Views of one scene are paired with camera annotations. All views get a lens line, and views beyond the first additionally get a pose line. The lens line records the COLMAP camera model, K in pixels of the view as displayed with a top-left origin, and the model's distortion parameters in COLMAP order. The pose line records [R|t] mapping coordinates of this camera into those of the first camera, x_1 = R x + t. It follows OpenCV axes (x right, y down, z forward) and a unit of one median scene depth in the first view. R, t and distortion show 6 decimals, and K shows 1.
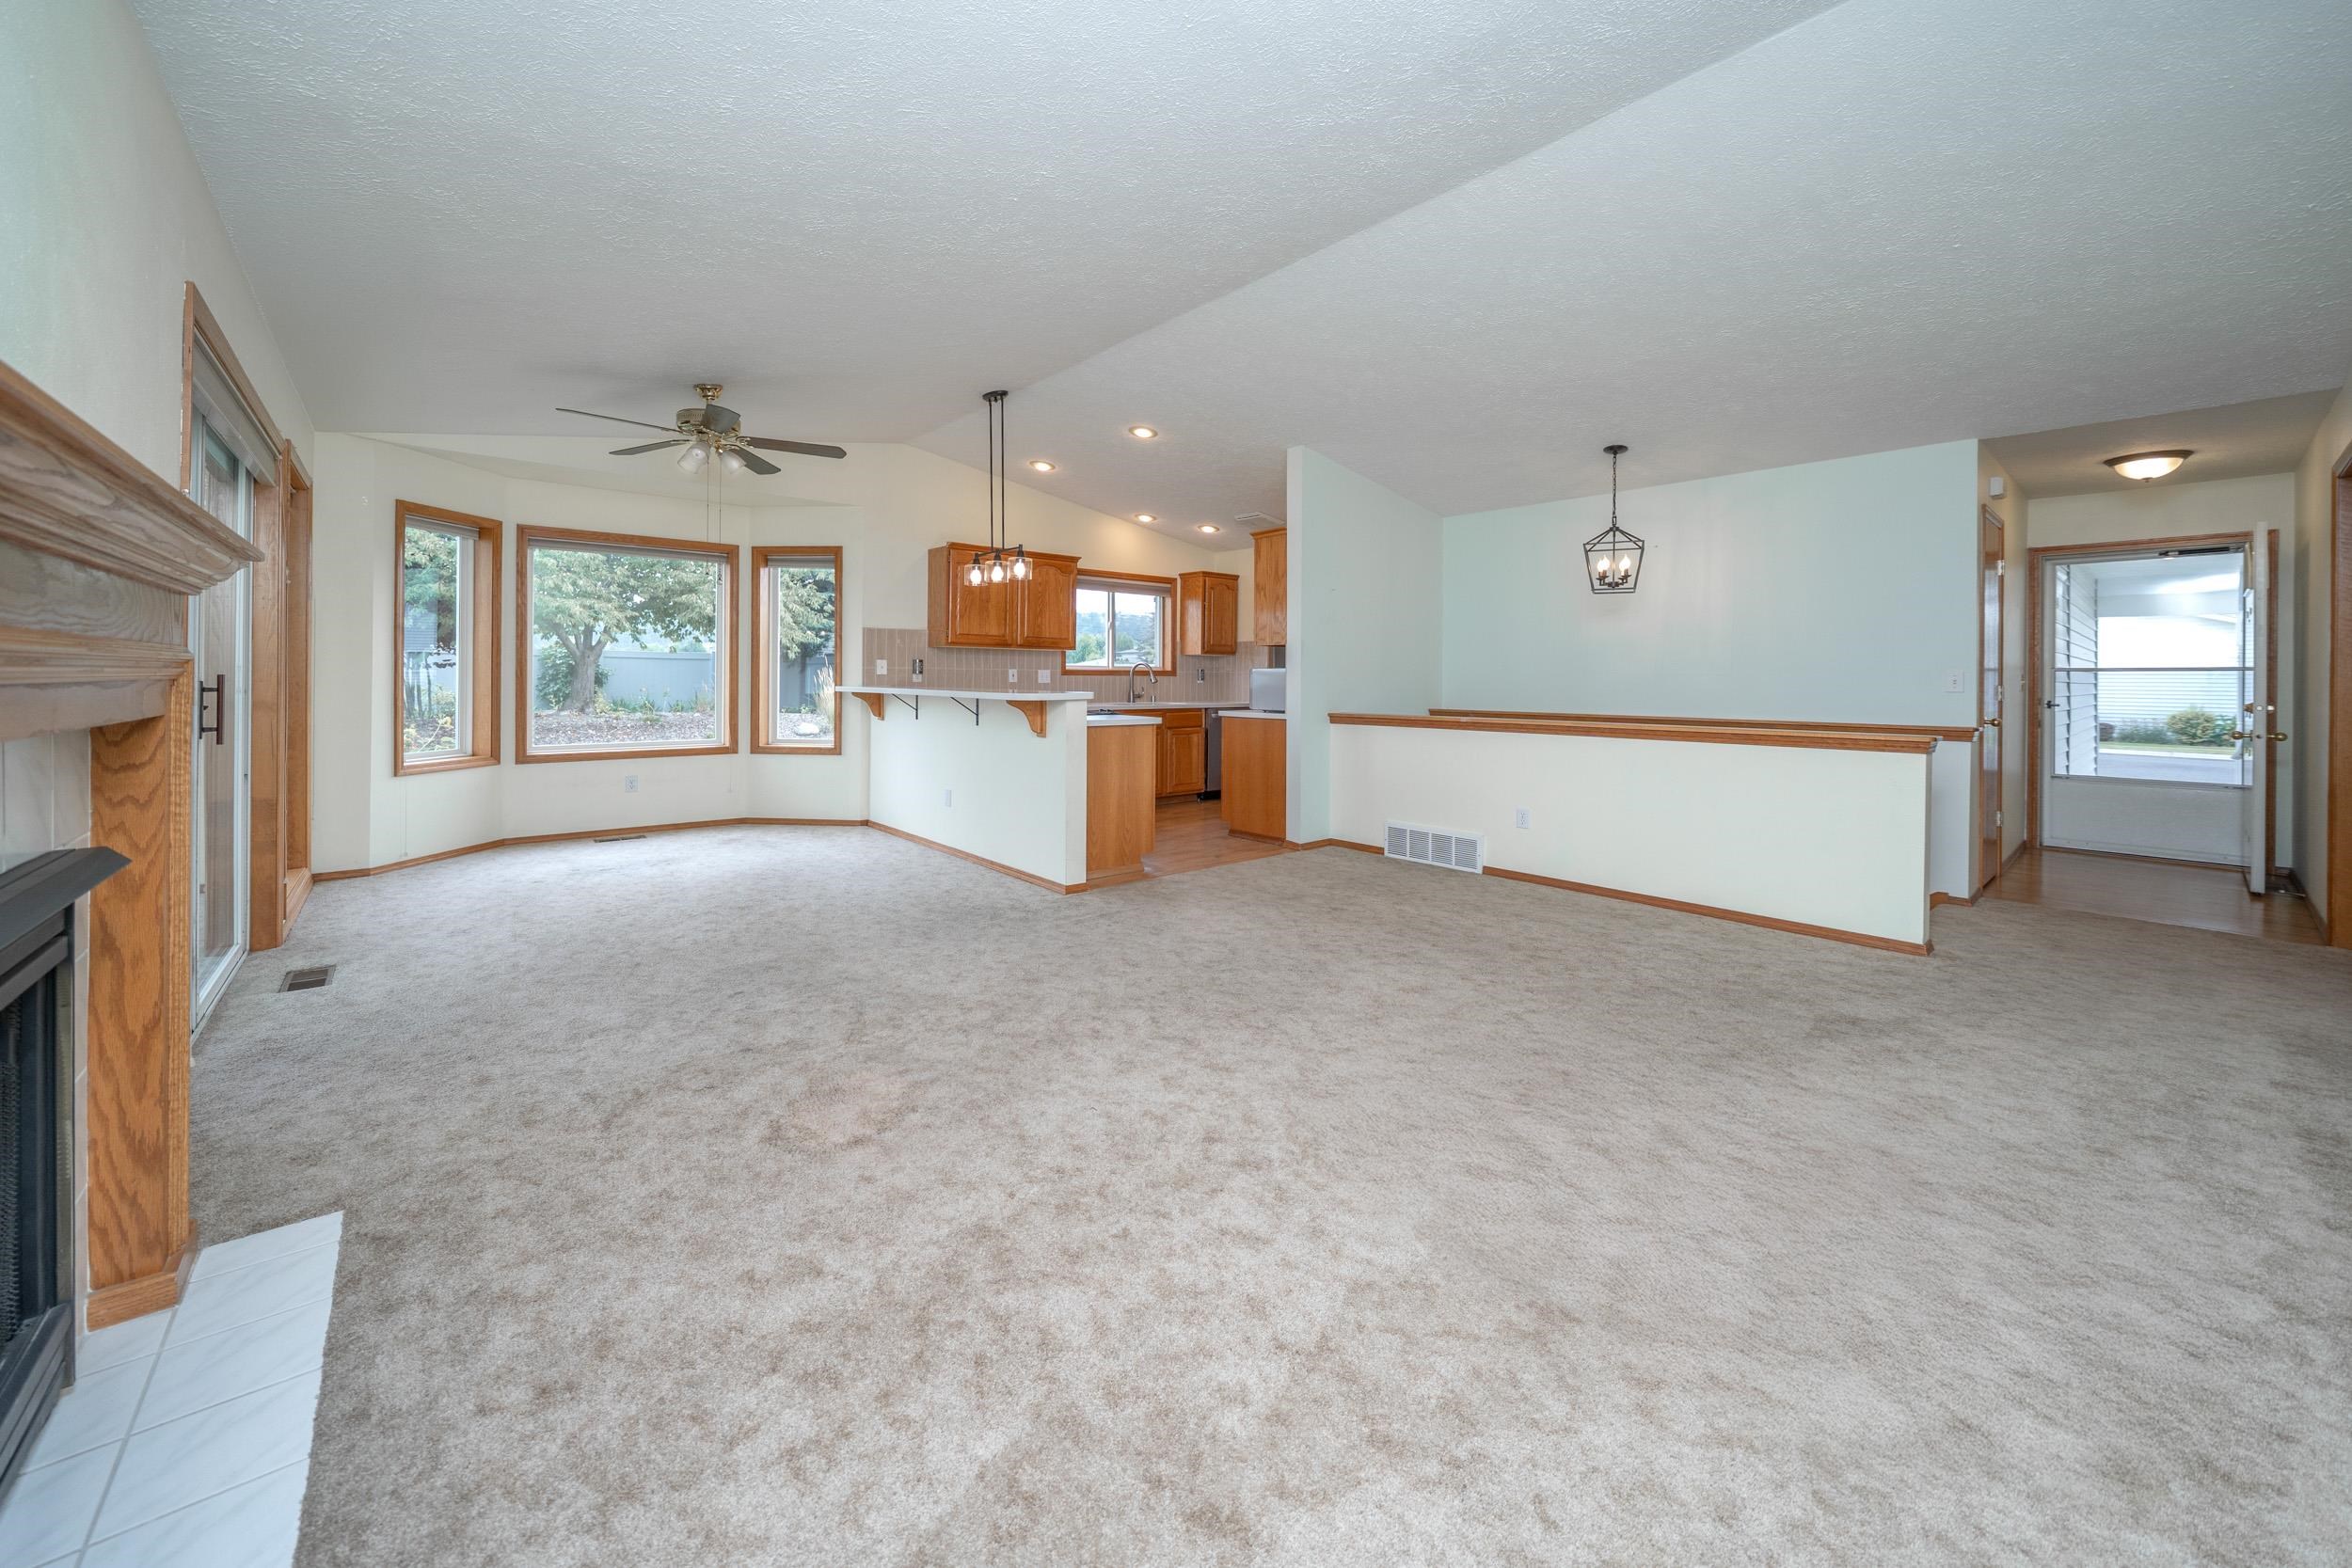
lens RADIAL K [[836.3, 0, 1227.3], [0, 836.3, 682.5], [0, 0, 1]] dist [0.001253, 0.000151]
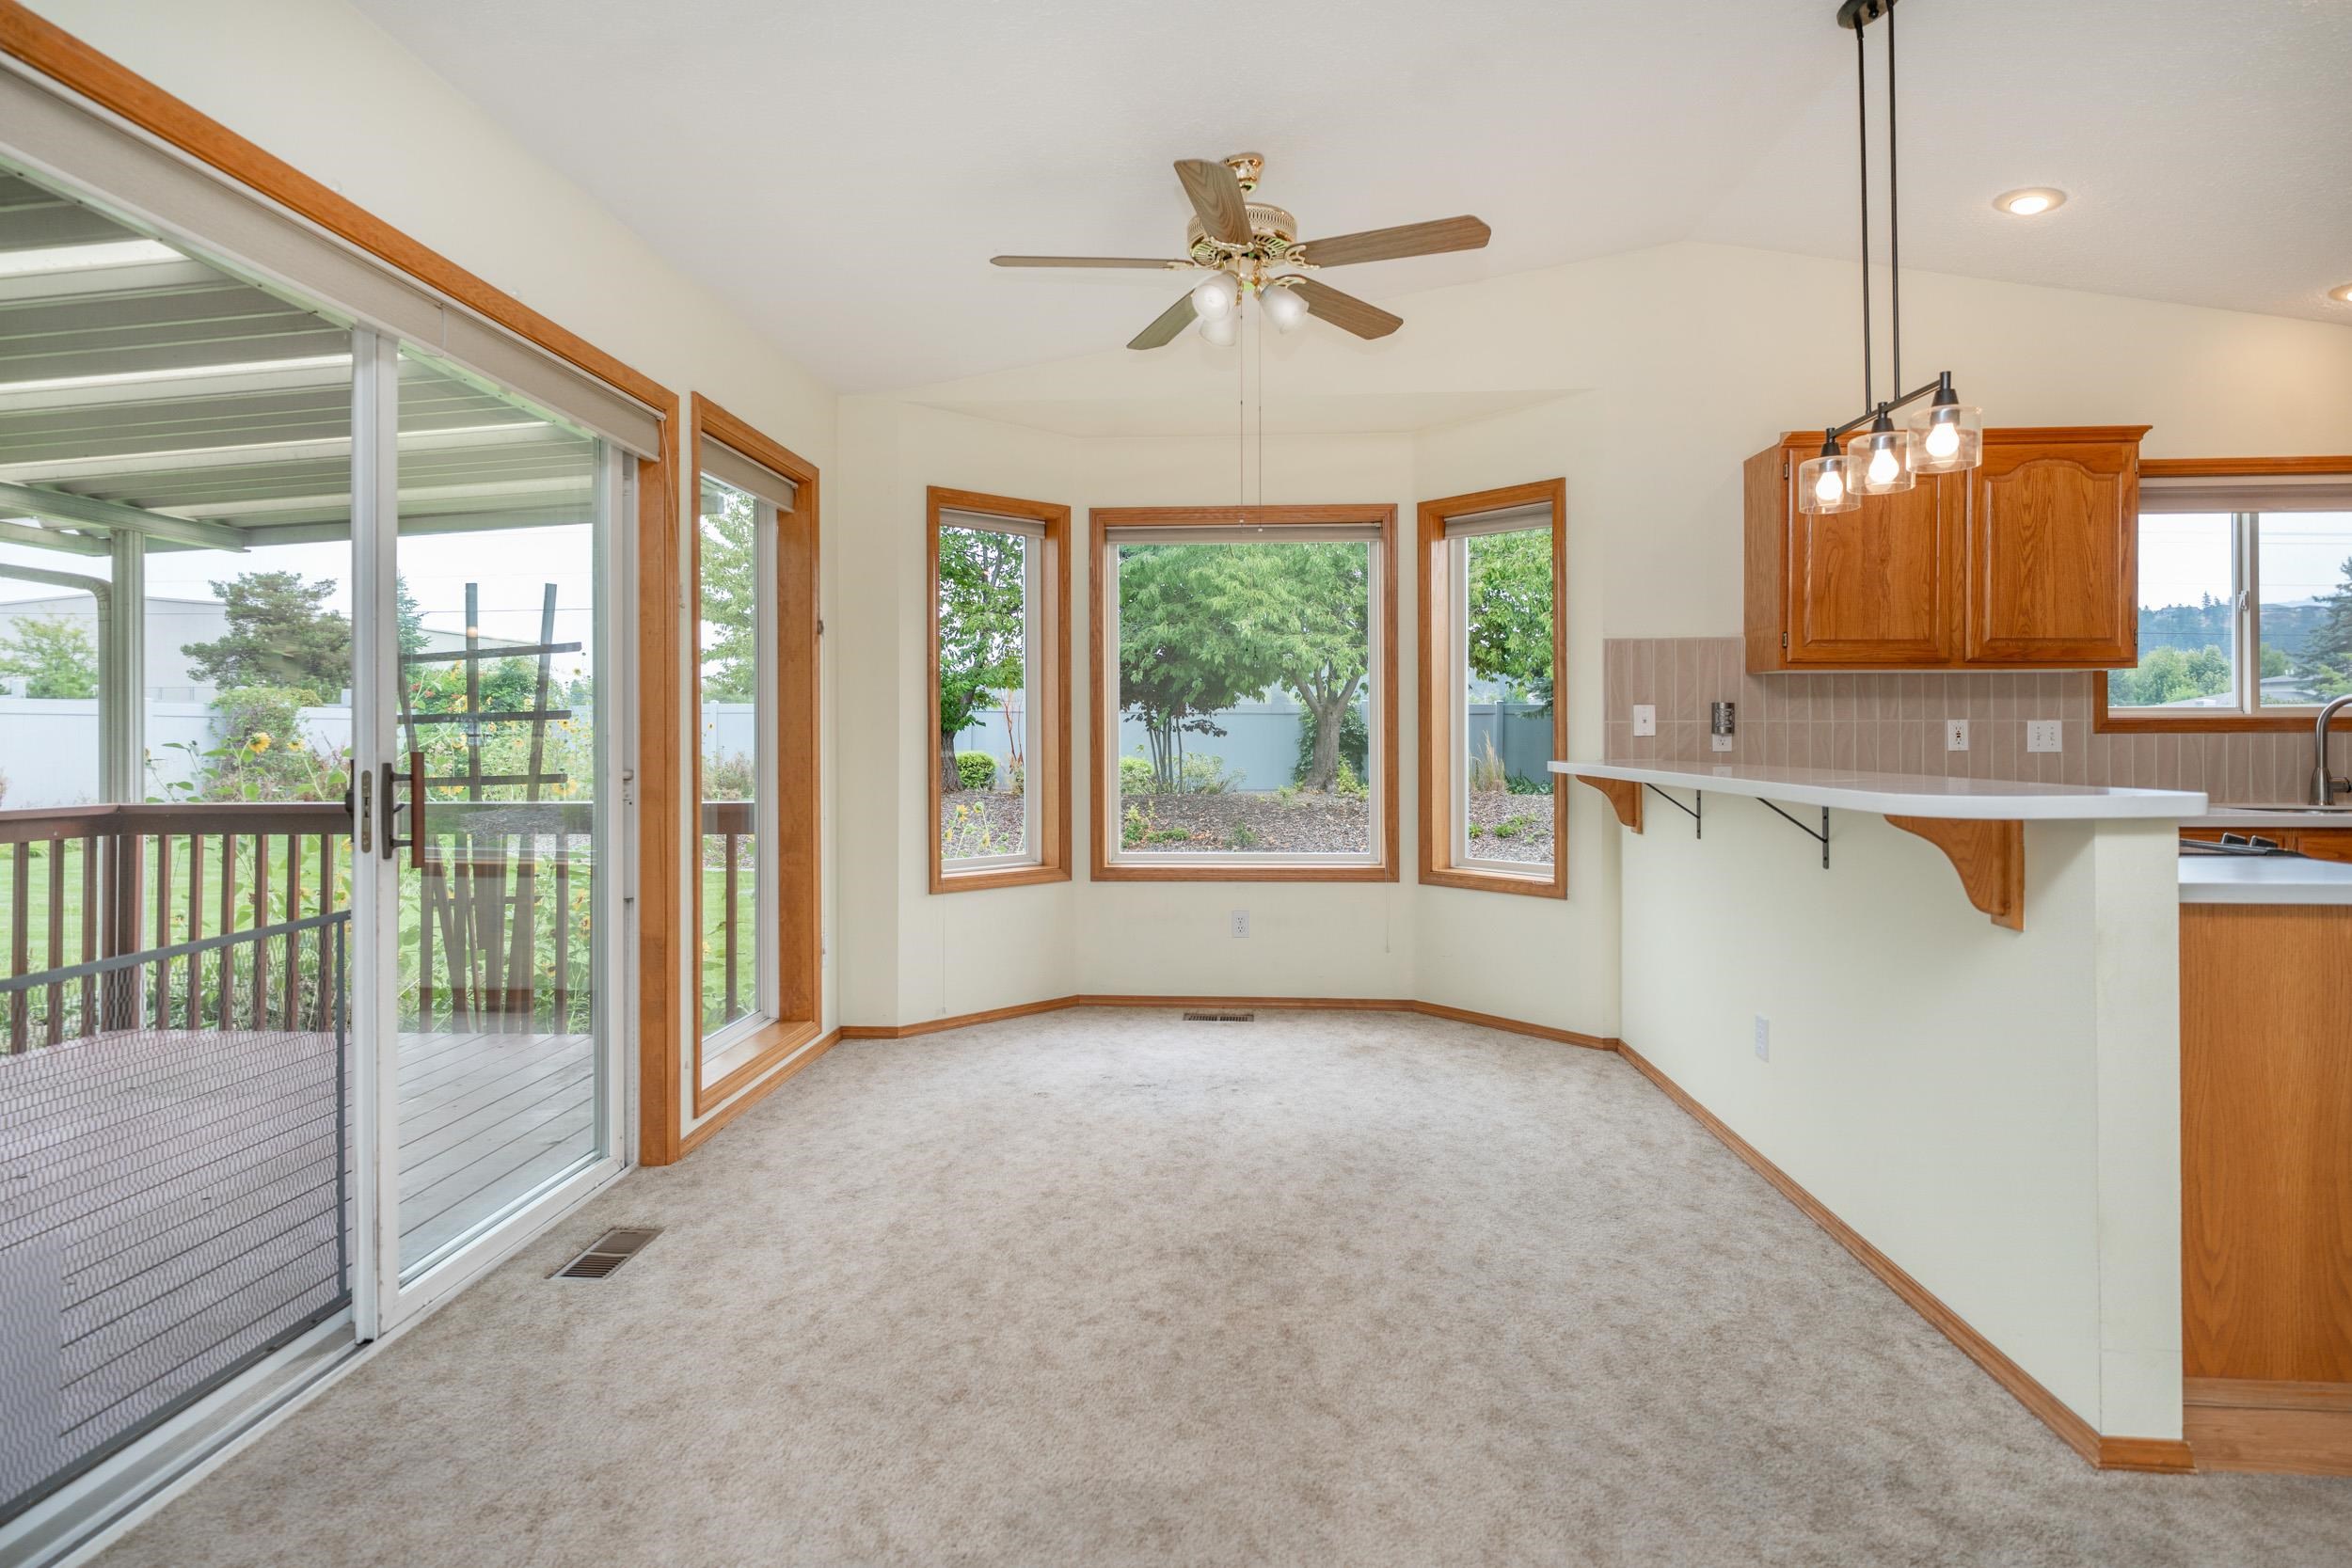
lens RADIAL K [[1317.1, 0, 1207.3], [0, 1317.1, 736.9], [0, 0, 1]] dist [-0.000013, 0.000581]
pose [[0.699241, -0.009274, -0.714826, -0.052975], [0.004762, 0.999954, -0.008316, -0.004048], [0.714870, 0.002411, 0.699253, 0.303456]]
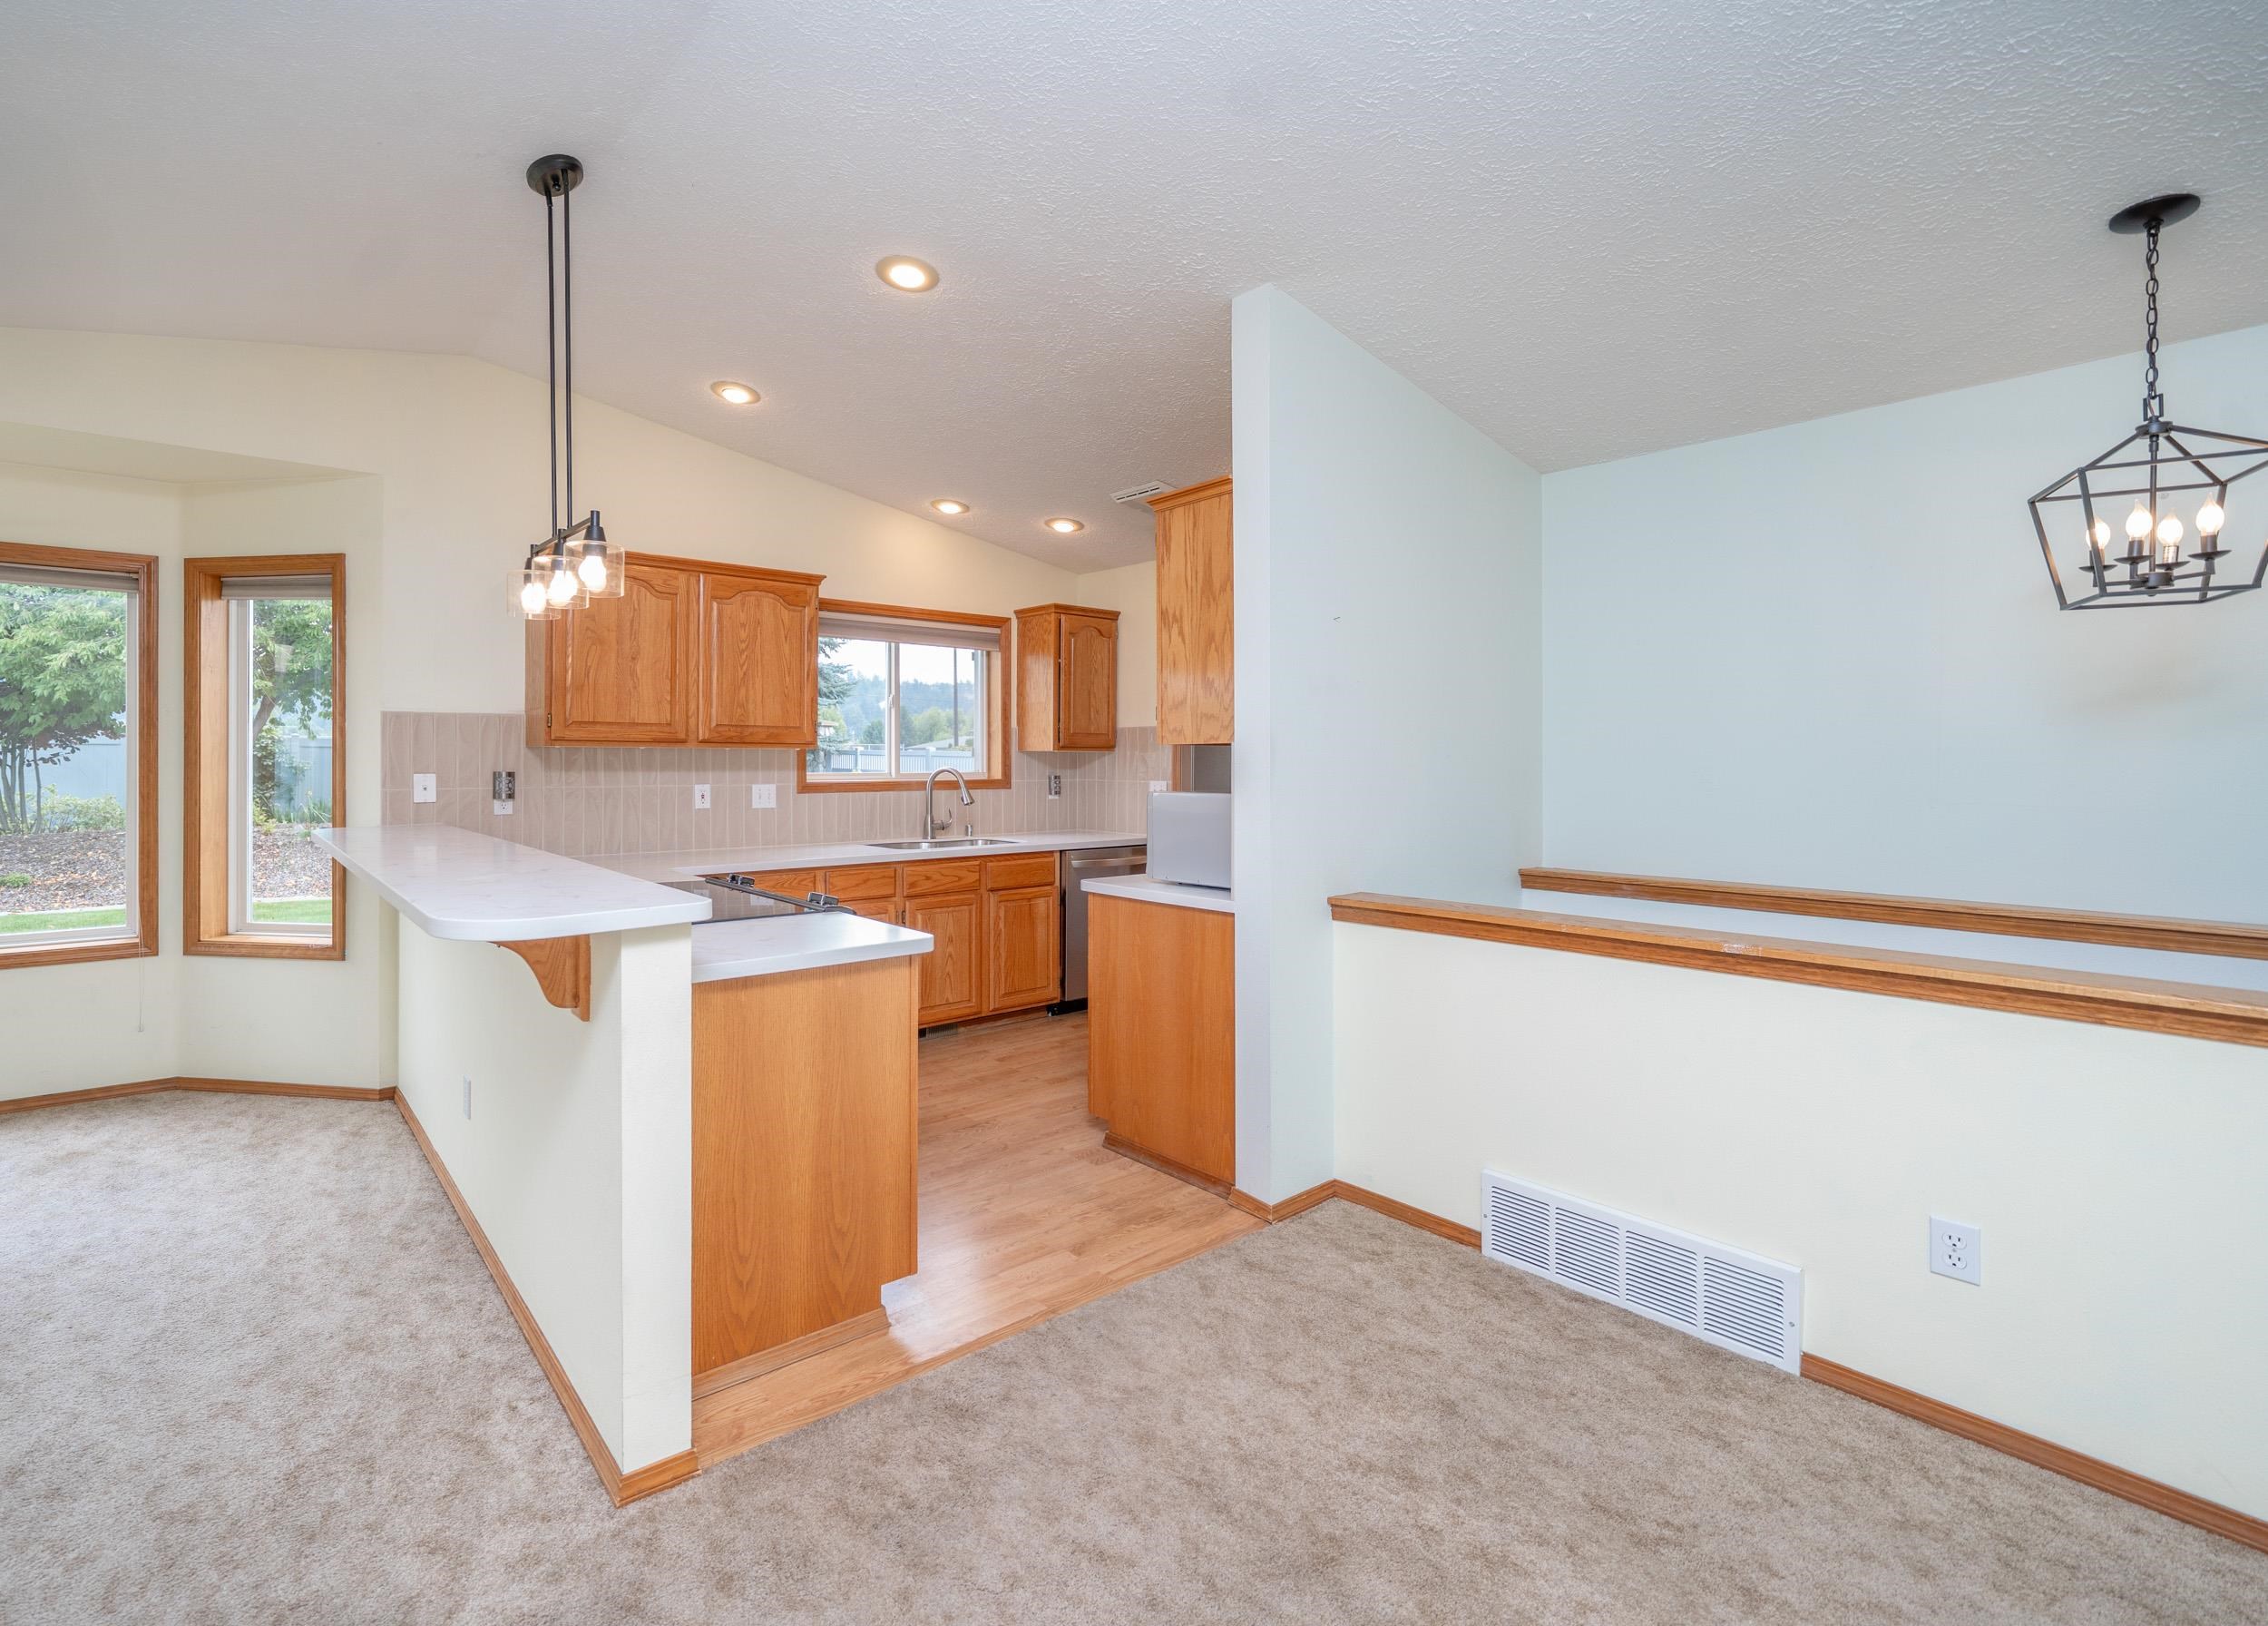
lens RADIAL K [[1006.5, 0, 1018.8], [0, 1006.5, 760.2], [0, 0, 1]] dist [-0.000378, 0.000035]
pose [[0.996661, -0.005577, -0.081458, 0.001293], [0.005081, 0.999967, -0.006300, -0.030139], [0.081491, 0.005865, 0.996657, 0.417276]]
